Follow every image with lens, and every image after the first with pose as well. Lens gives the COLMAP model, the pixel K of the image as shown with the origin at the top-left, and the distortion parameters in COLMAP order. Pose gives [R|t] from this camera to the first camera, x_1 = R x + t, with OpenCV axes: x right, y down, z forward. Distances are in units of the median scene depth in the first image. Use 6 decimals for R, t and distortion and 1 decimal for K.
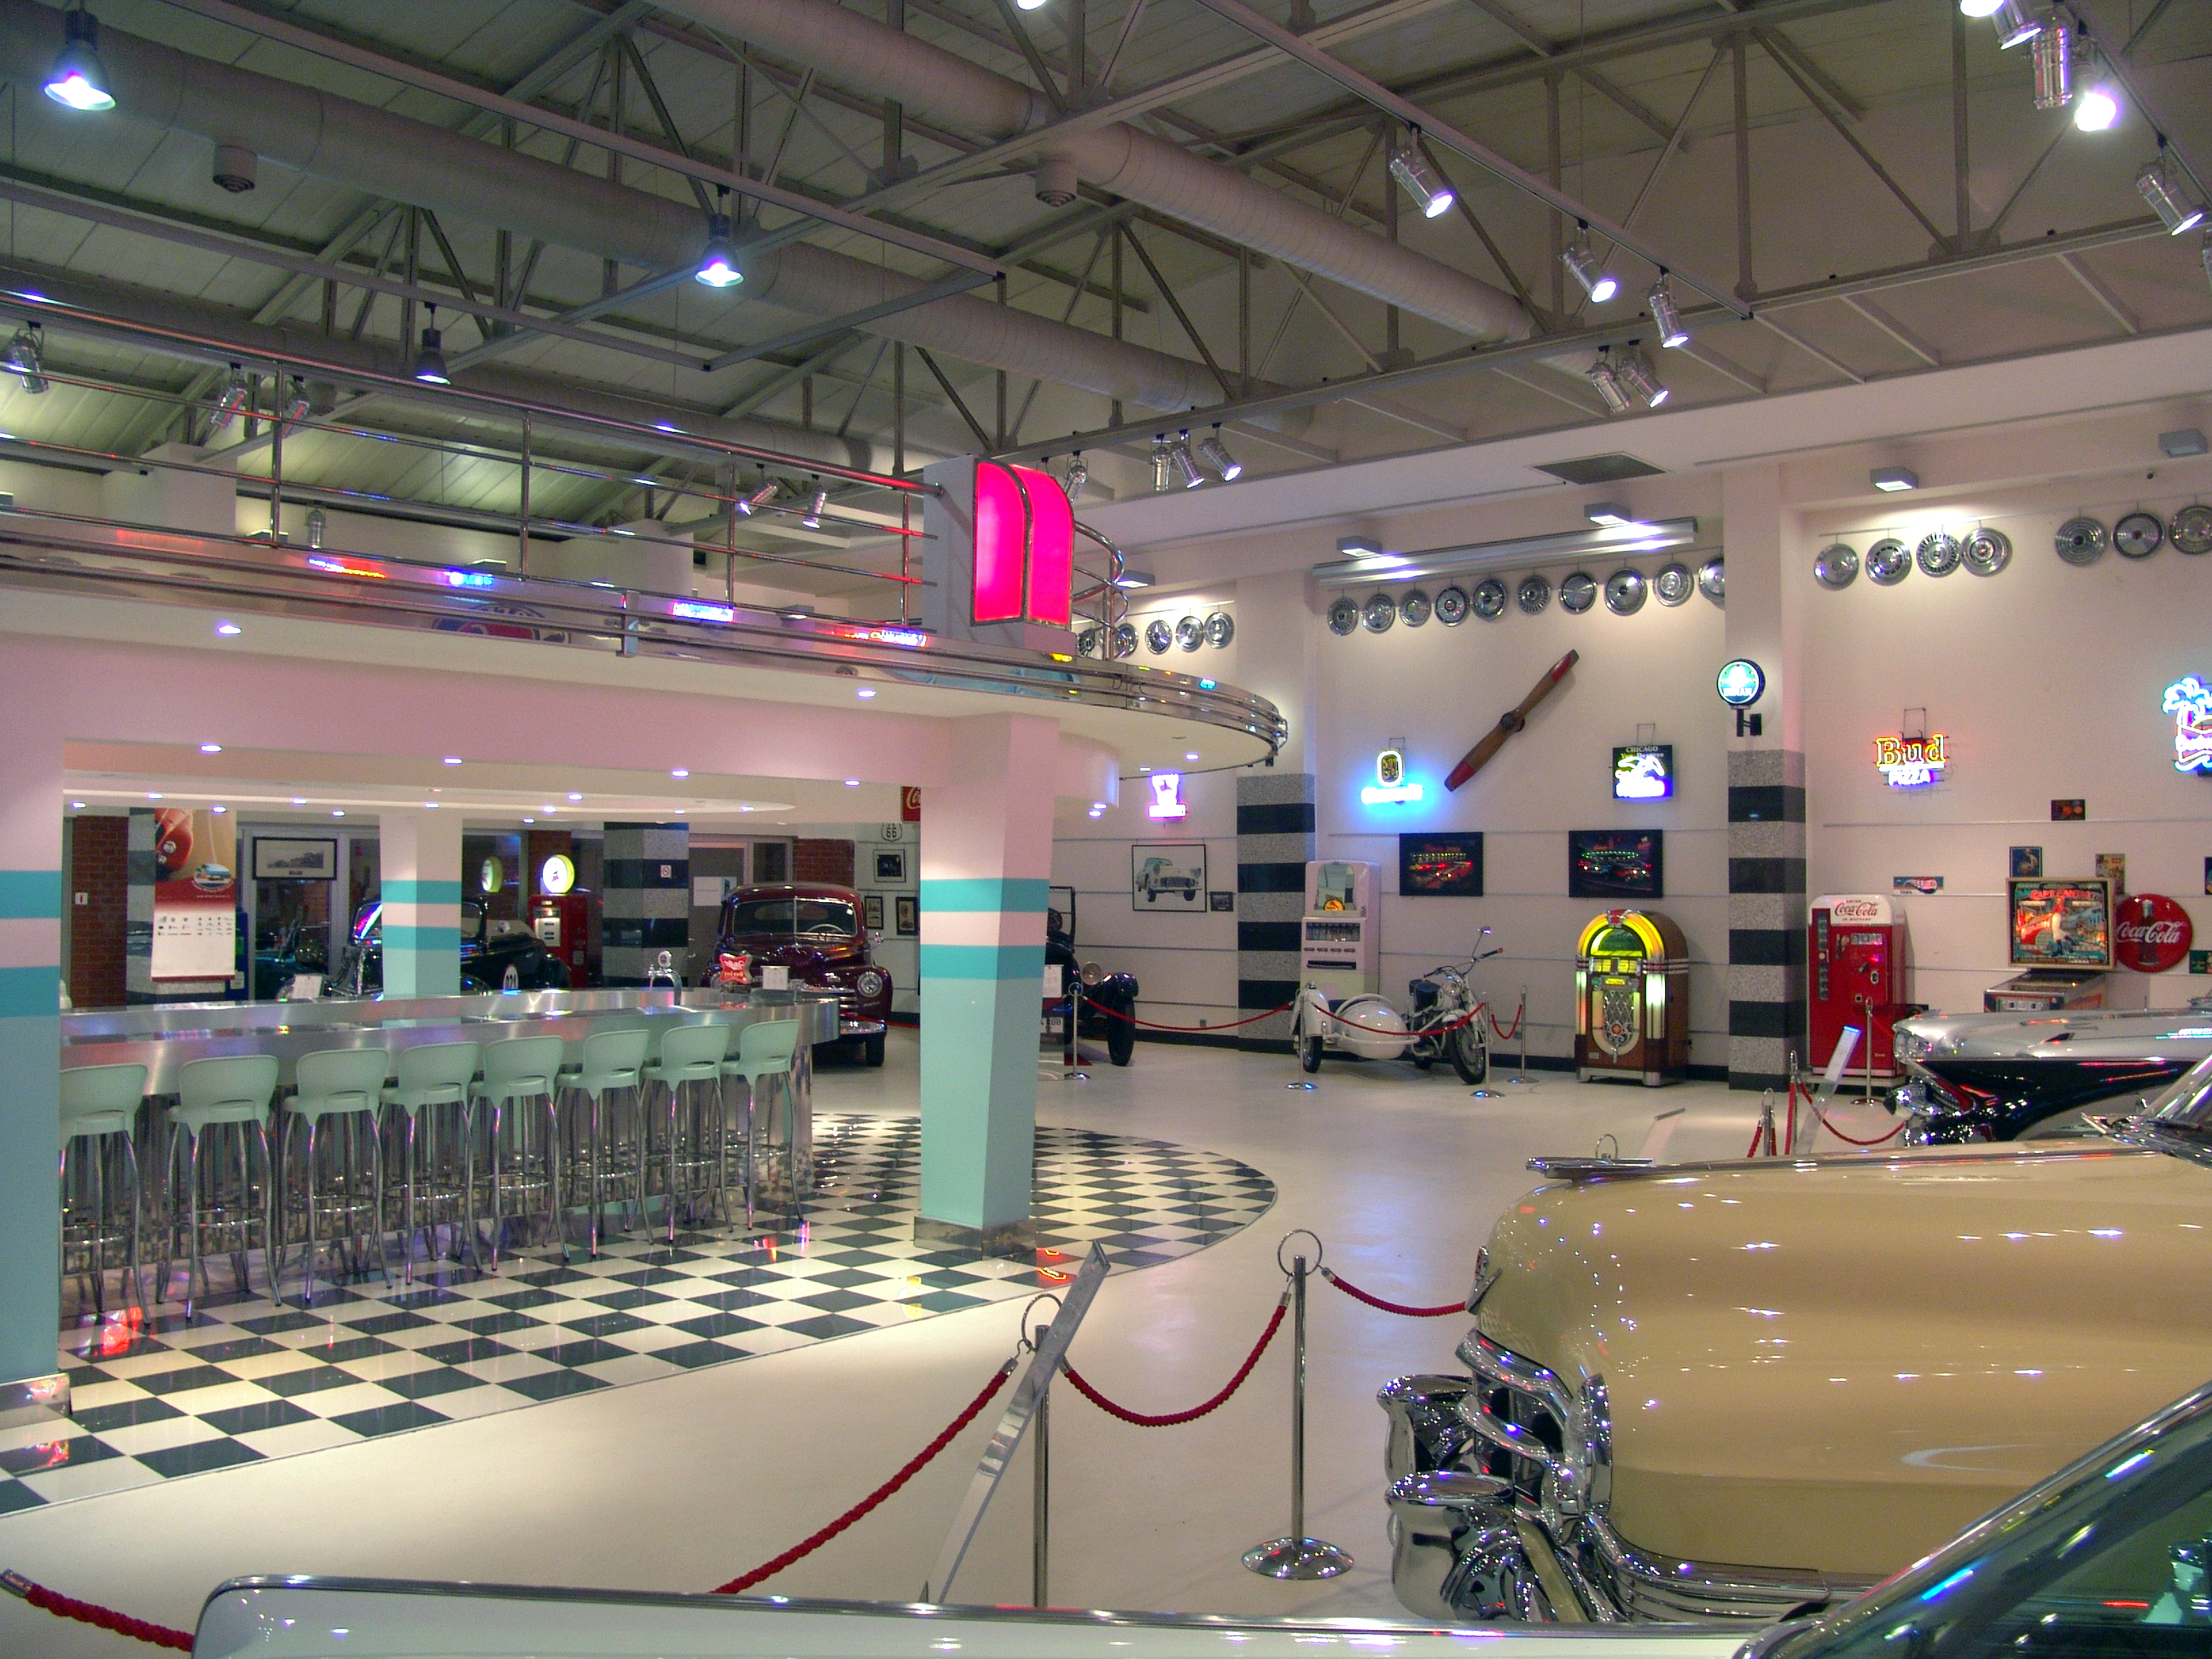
lens RADIAL K [[1843.5, 0, 1106.0], [0, 1843.5, 829.5], [0, 0, 1]] dist [-0.171395, 0.147014]
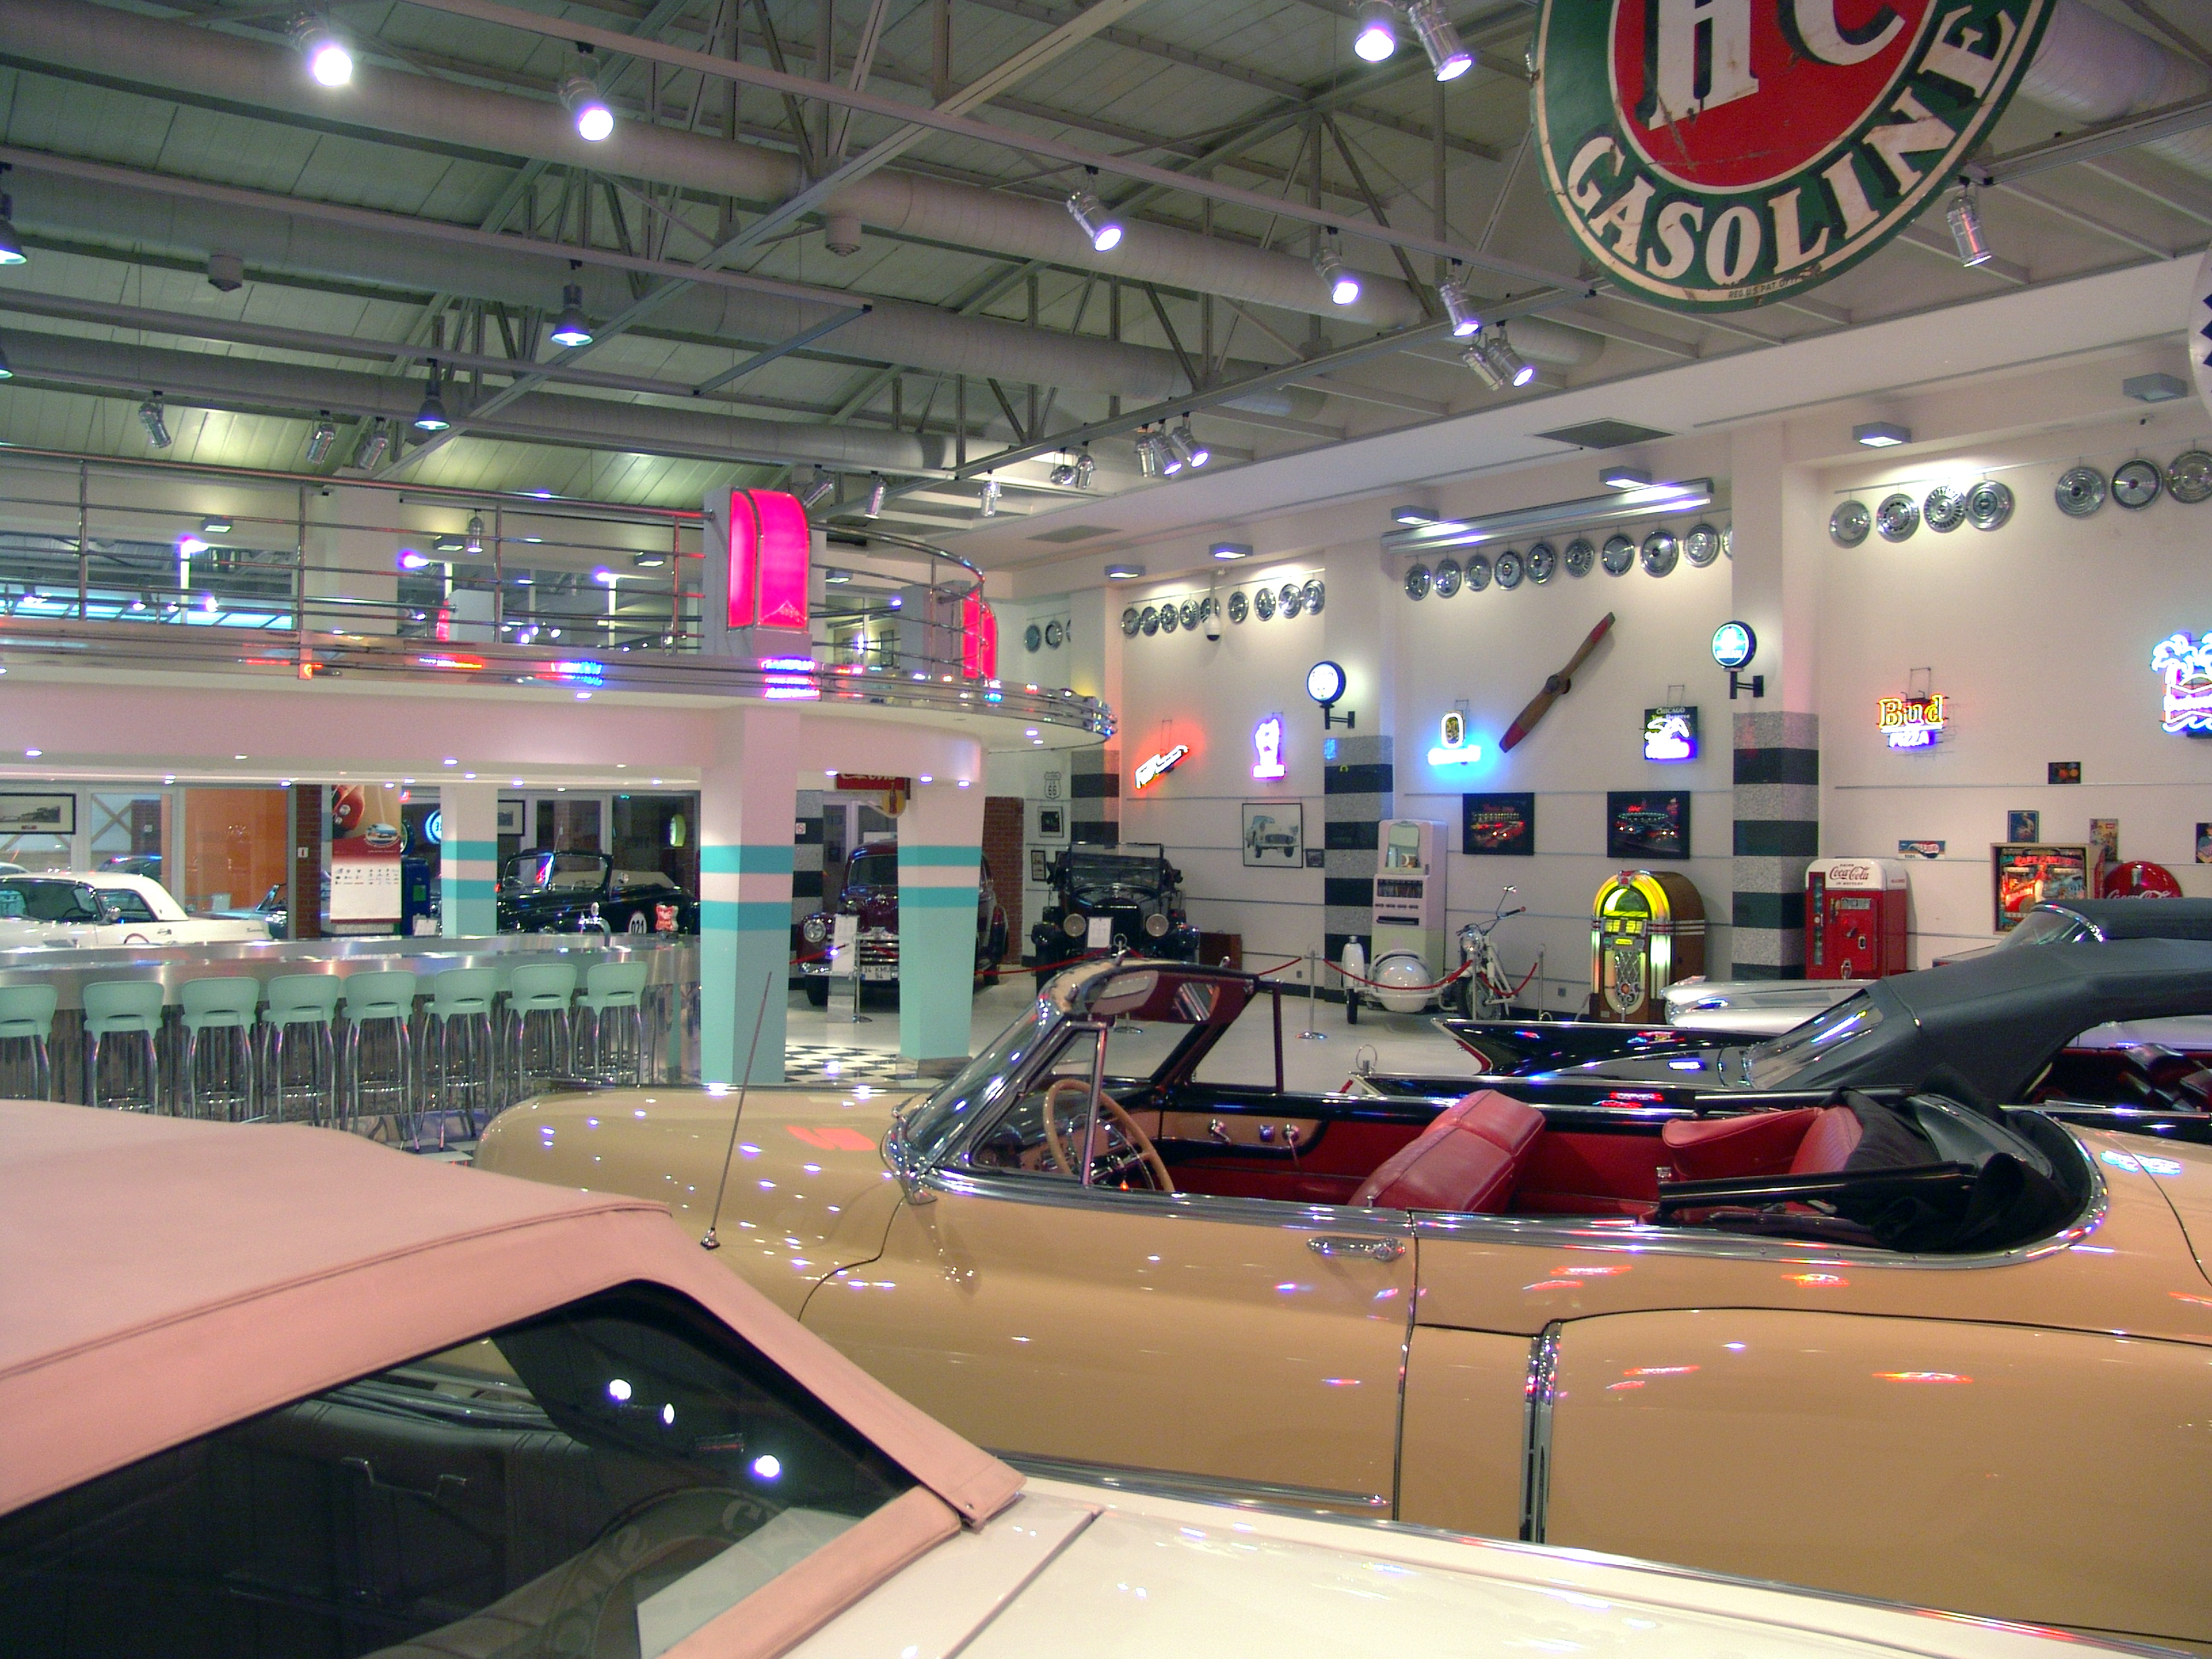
lens RADIAL K [[1843.5, 0, 1106.0], [0, 1843.5, 829.5], [0, 0, 1]] dist [-0.171395, 0.147014]
pose [[0.974118, 0.002618, -0.226026, 0.228471], [0.003782, 0.999604, 0.027880, -0.008151], [0.226009, -0.028013, 0.973722, -0.048934]]
